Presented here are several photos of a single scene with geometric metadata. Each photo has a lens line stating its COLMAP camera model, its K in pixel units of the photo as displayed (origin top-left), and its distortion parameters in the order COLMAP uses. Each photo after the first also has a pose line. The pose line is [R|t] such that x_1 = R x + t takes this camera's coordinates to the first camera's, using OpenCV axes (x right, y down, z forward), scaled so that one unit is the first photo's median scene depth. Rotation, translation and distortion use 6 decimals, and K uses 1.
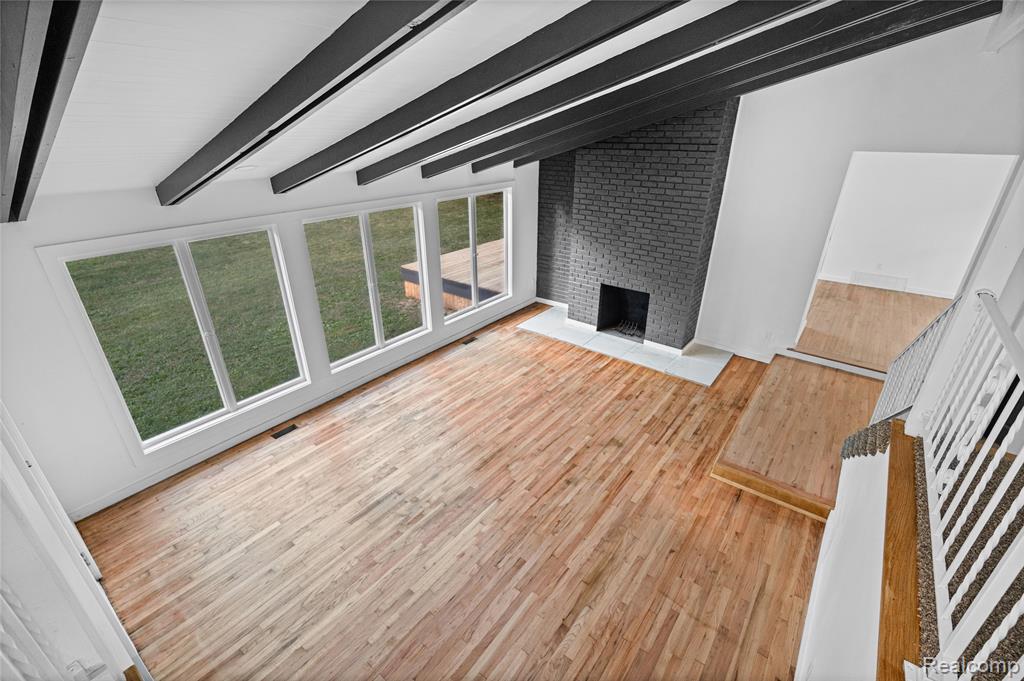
lens RADIAL K [[451.1, 0, 512.0], [0, 451.1, 340.5], [0, 0, 1]] dist [0.000929, 0.000420]
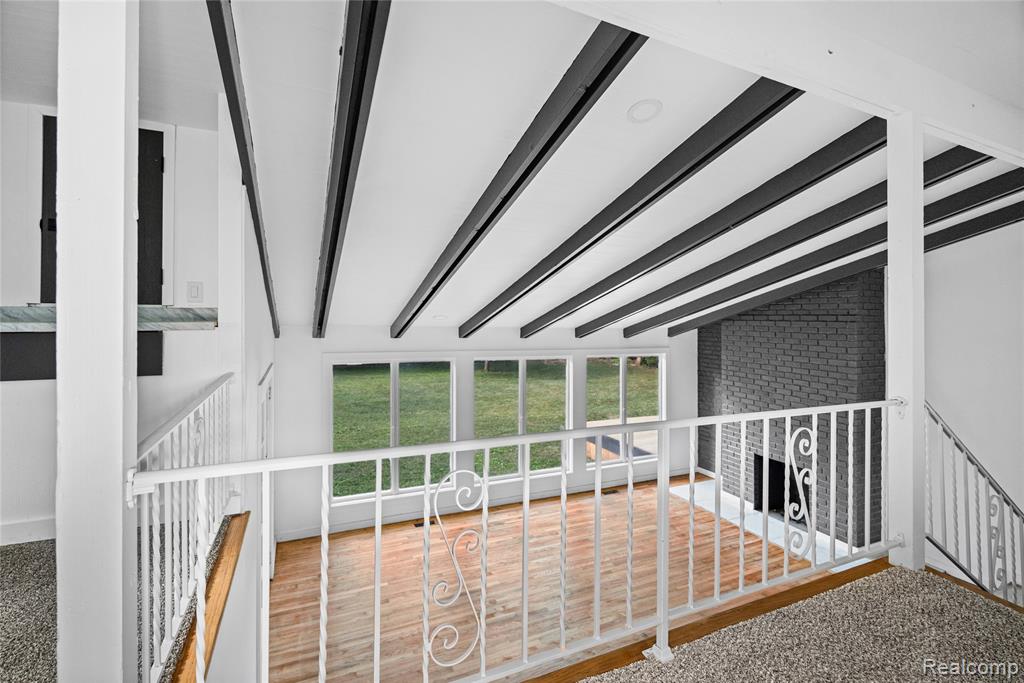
lens RADIAL K [[462.3, 0, 522.0], [0, 462.3, 334.6], [0, 0, 1]] dist [-0.002194, -0.000496]
pose [[0.892940, 0.033457, -0.448930, 0.254302], [-0.209397, 0.913655, -0.348408, 0.111397], [0.398510, 0.405112, 0.822845, -0.109860]]
